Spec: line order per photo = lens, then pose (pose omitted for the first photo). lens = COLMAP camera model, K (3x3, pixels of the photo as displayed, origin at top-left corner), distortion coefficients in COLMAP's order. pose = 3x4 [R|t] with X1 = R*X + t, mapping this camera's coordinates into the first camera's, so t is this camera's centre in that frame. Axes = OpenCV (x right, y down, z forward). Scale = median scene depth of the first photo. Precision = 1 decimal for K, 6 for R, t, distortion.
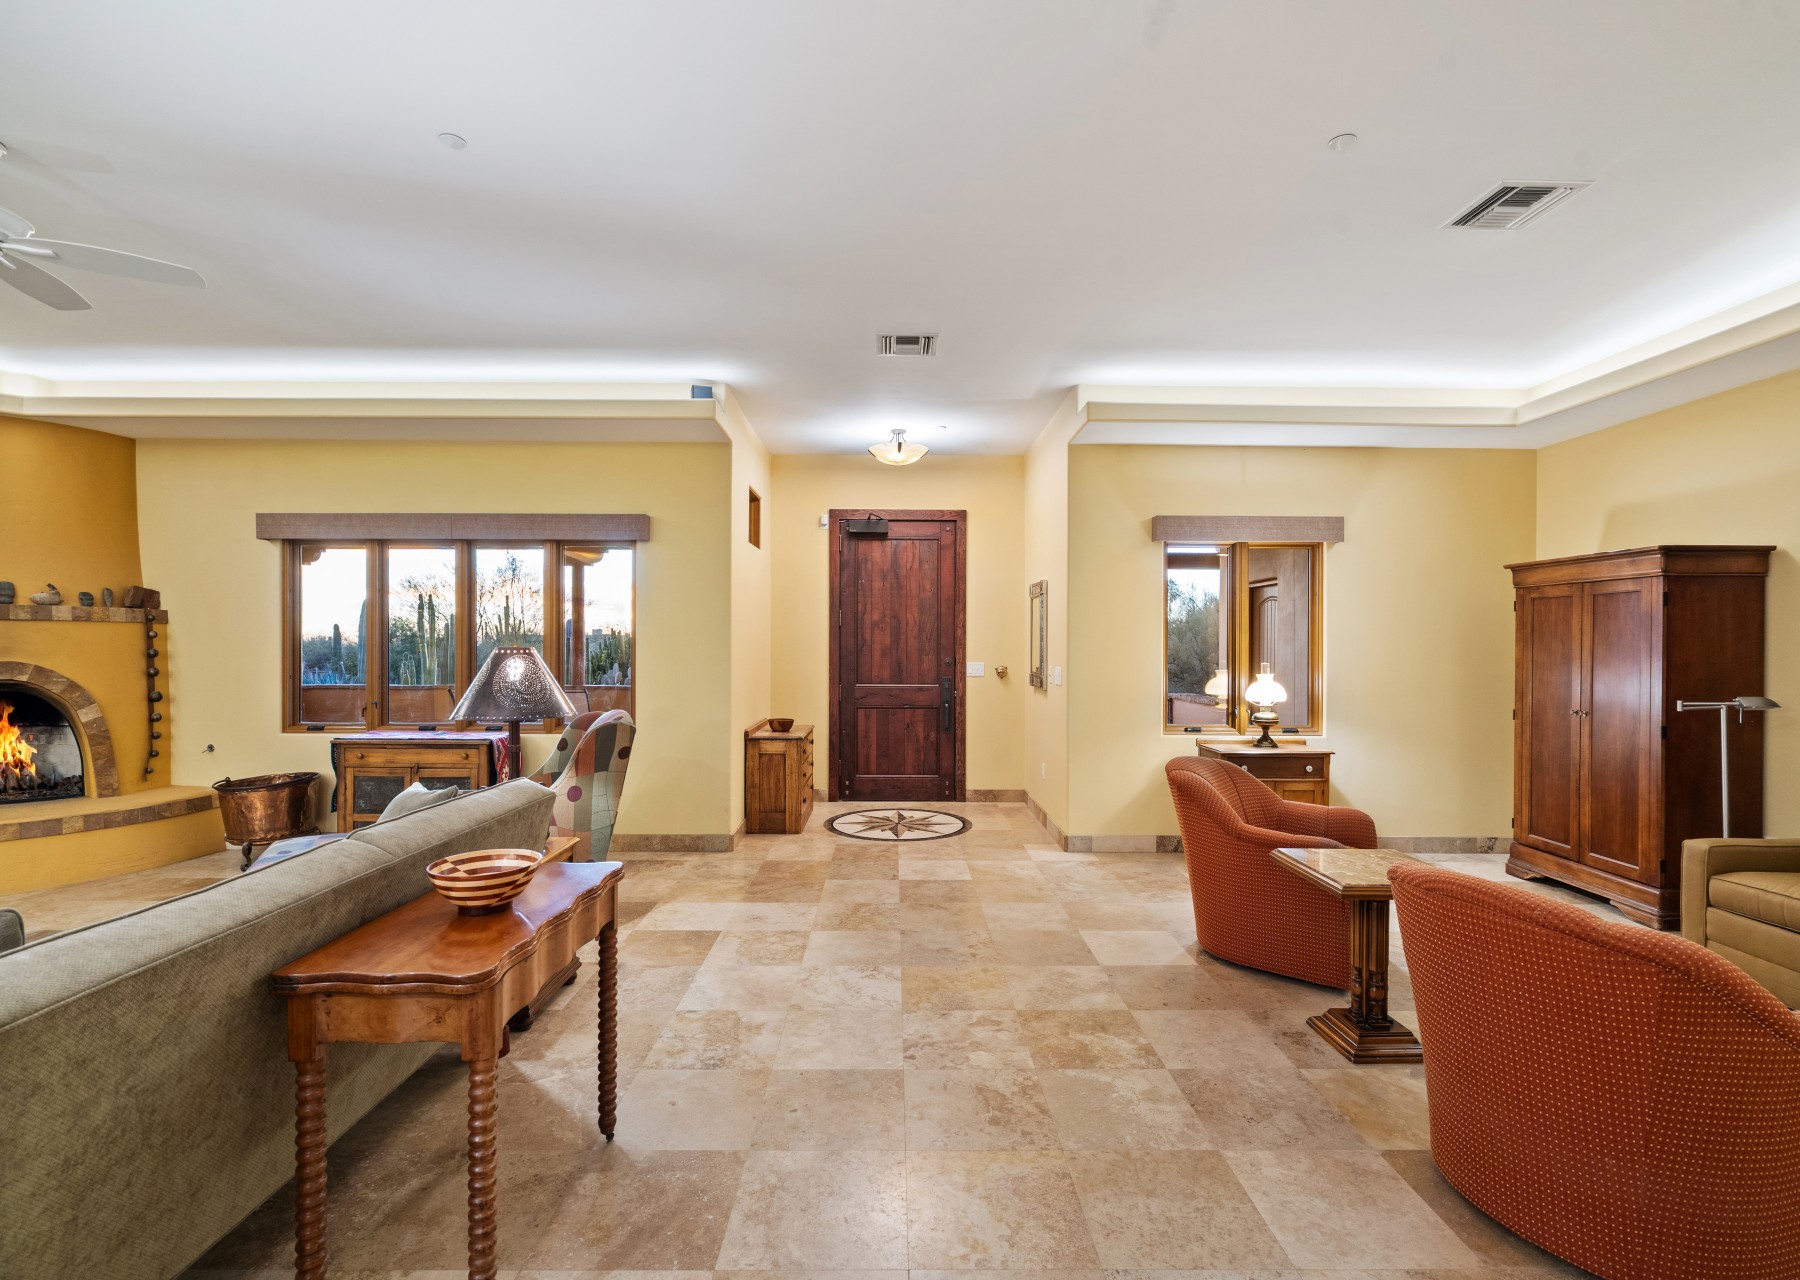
lens RADIAL K [[819.9, 0, 895.4], [0, 819.9, 646.0], [0, 0, 1]] dist [-0.004352, 0.001861]
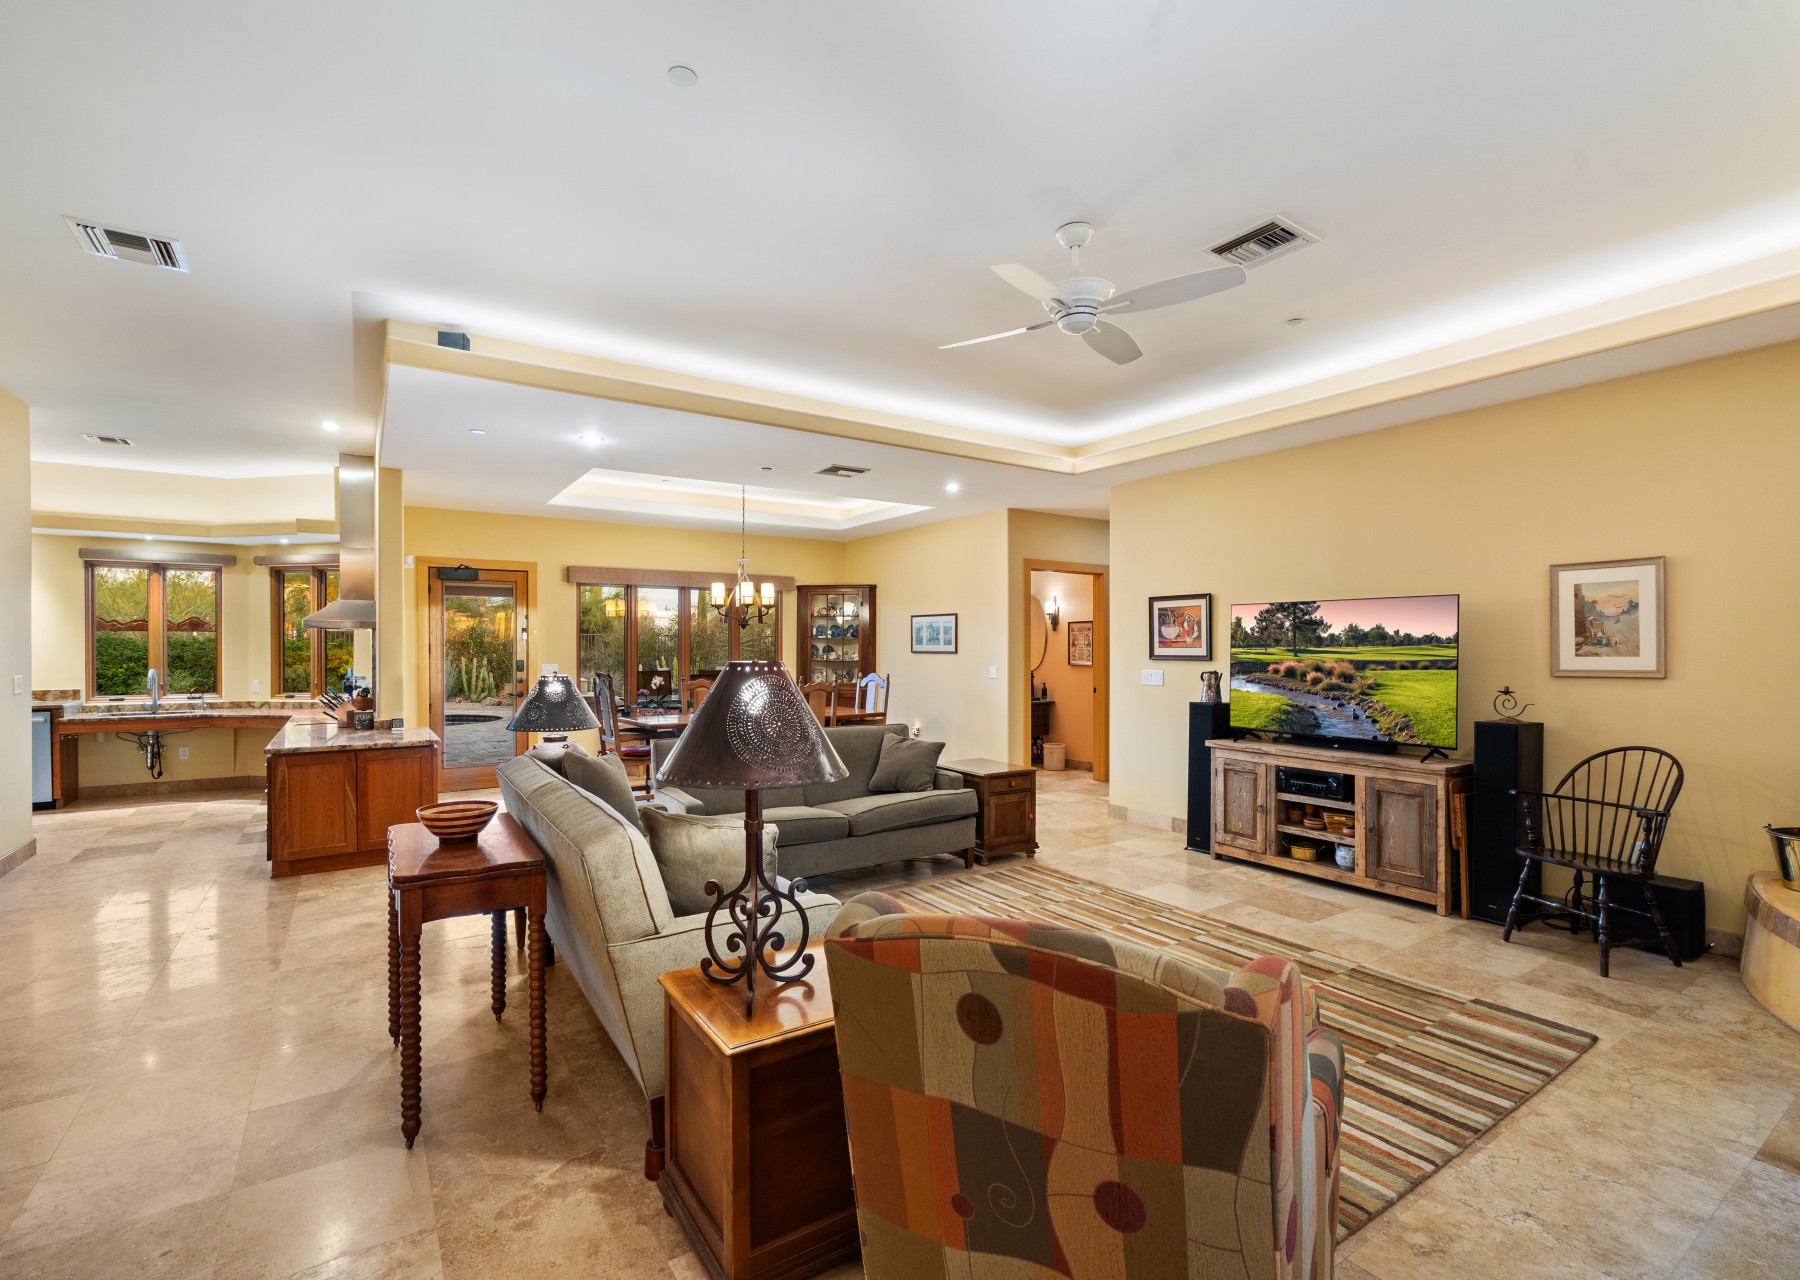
lens RADIAL K [[819.9, 0, 897.6], [0, 819.9, 649.0], [0, 0, 1]] dist [-0.004352, 0.001861]
pose [[-0.835613, -0.000398, -0.549318, -0.132792], [-0.003408, 0.999984, 0.004460, -0.007241], [0.549308, 0.005599, -0.835601, 0.980145]]
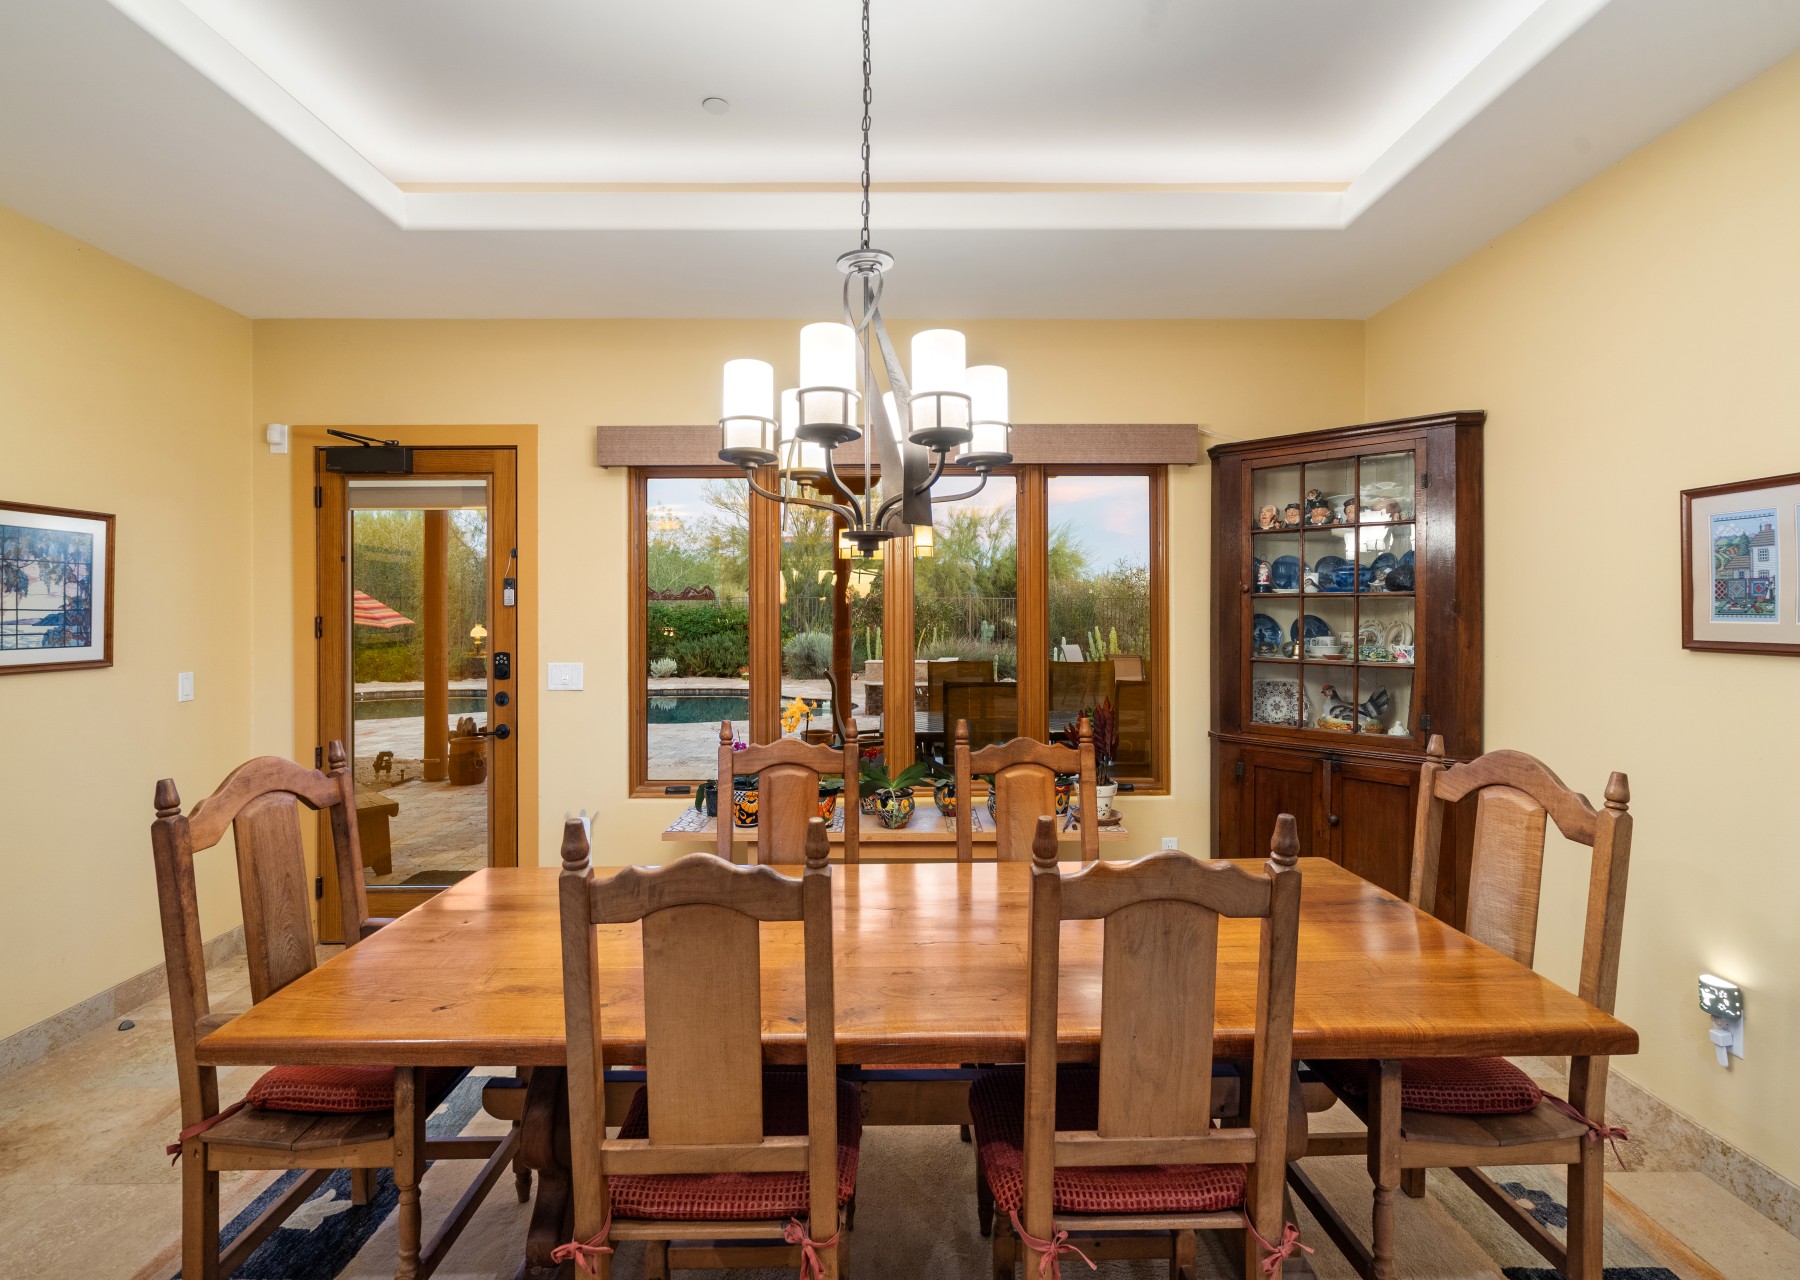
lens RADIAL K [[819.9, 0, 902.3], [0, 819.9, 616.0], [0, 0, 1]] dist [-0.004352, 0.001861]
pose [[-0.999998, 0.001476, -0.001541, -0.744752], [0.001464, 0.999972, 0.007329, -0.012195], [0.001552, 0.007327, -0.999972, -0.091834]]
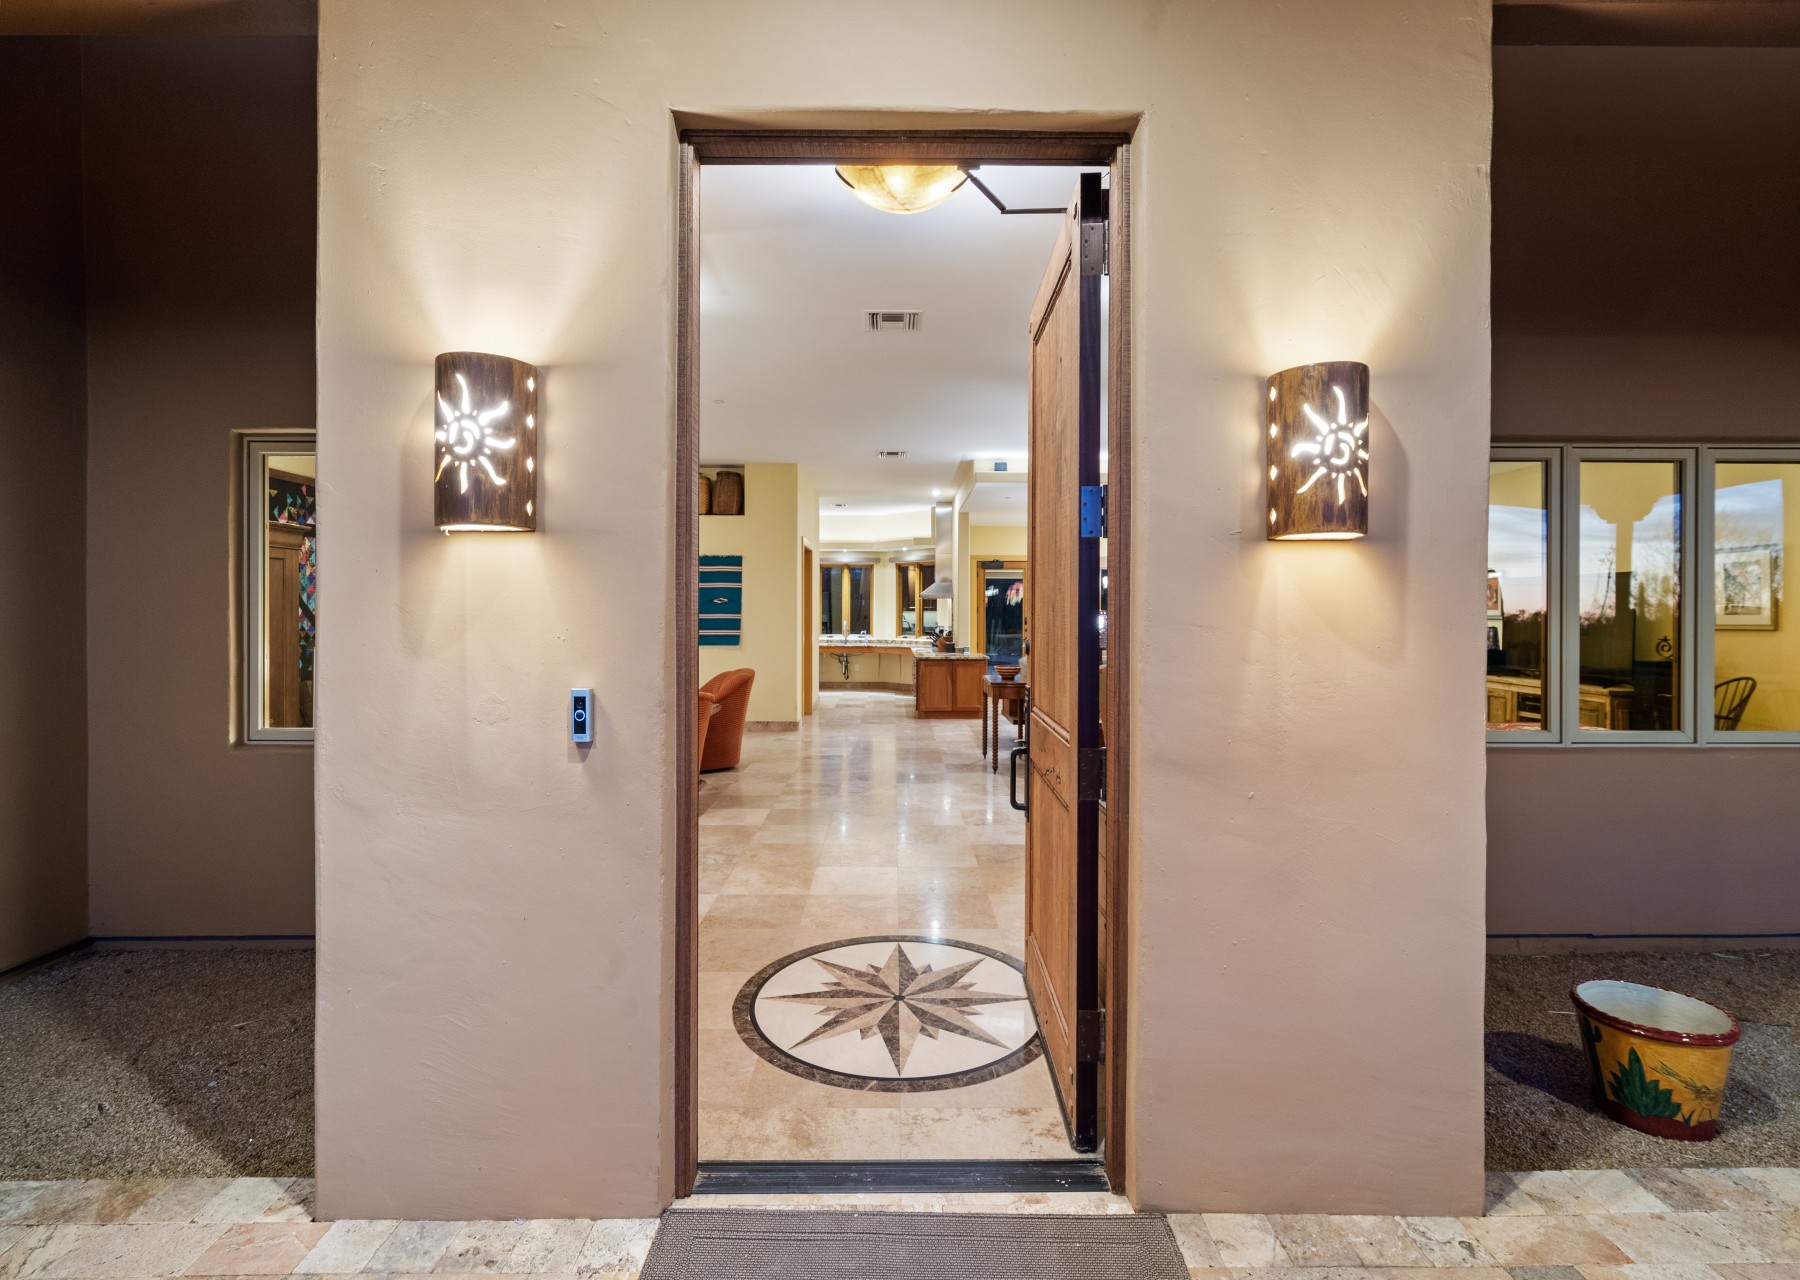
lens RADIAL K [[819.9, 0, 893.7], [0, 819.9, 605.4], [0, 0, 1]] dist [-0.004352, 0.001861]
pose [[-0.999965, -0.005975, 0.005880, 0.007063], [-0.006001, 0.999973, -0.004286, -0.000260], [-0.005854, -0.004321, -0.999974, 1.822655]]
